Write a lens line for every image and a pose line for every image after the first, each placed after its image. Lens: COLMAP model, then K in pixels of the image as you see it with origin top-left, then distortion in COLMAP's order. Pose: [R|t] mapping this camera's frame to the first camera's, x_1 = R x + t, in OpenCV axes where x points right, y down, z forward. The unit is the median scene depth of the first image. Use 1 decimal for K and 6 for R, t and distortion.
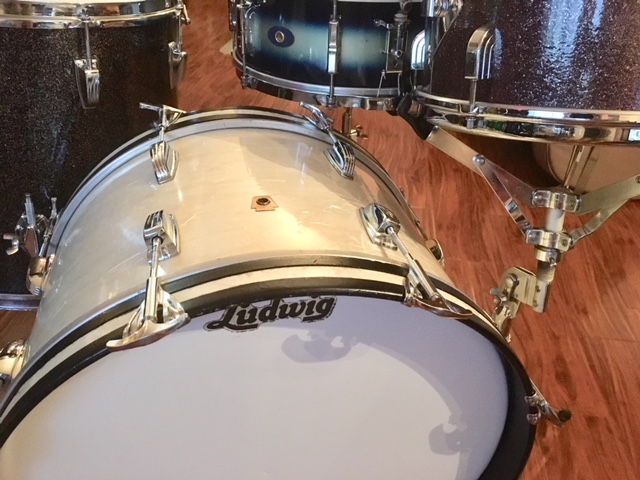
lens RADIAL K [[548.4, 0, 320.0], [0, 548.4, 240.0], [0, 0, 1]] dist [0.077745, -0.133760]
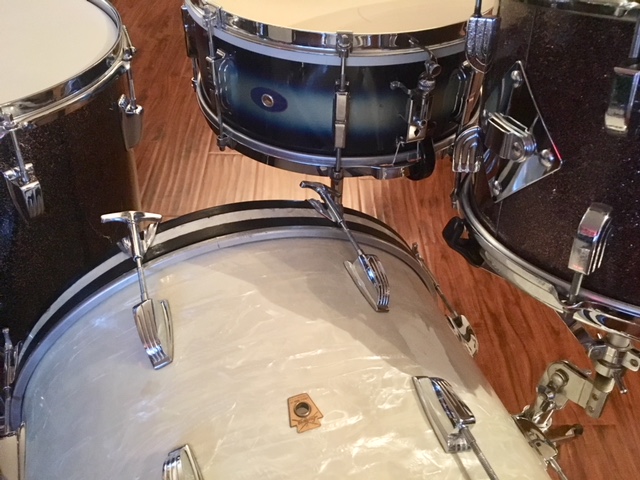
lens RADIAL K [[548.4, 0, 320.0], [0, 548.4, 240.0], [0, 0, 1]] dist [0.077745, -0.133760]
pose [[0.991331, -0.096026, 0.089675, -0.101253], [0.077024, 0.977686, 0.195444, -0.366146], [-0.106441, -0.186842, 0.976606, 0.220861]]
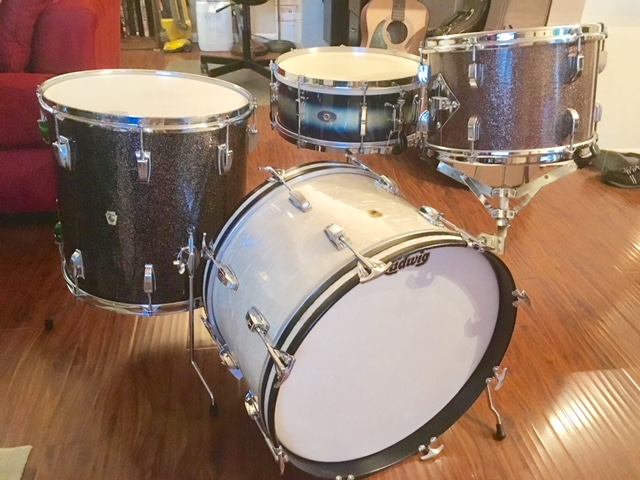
lens RADIAL K [[548.4, 0, 320.0], [0, 548.4, 240.0], [0, 0, 1]] dist [0.077745, -0.133760]
pose [[0.965446, -0.147728, 0.214687, -0.568823], [0.154845, 0.987799, -0.016621, 0.021139], [-0.209612, 0.049290, 0.976542, -0.657348]]
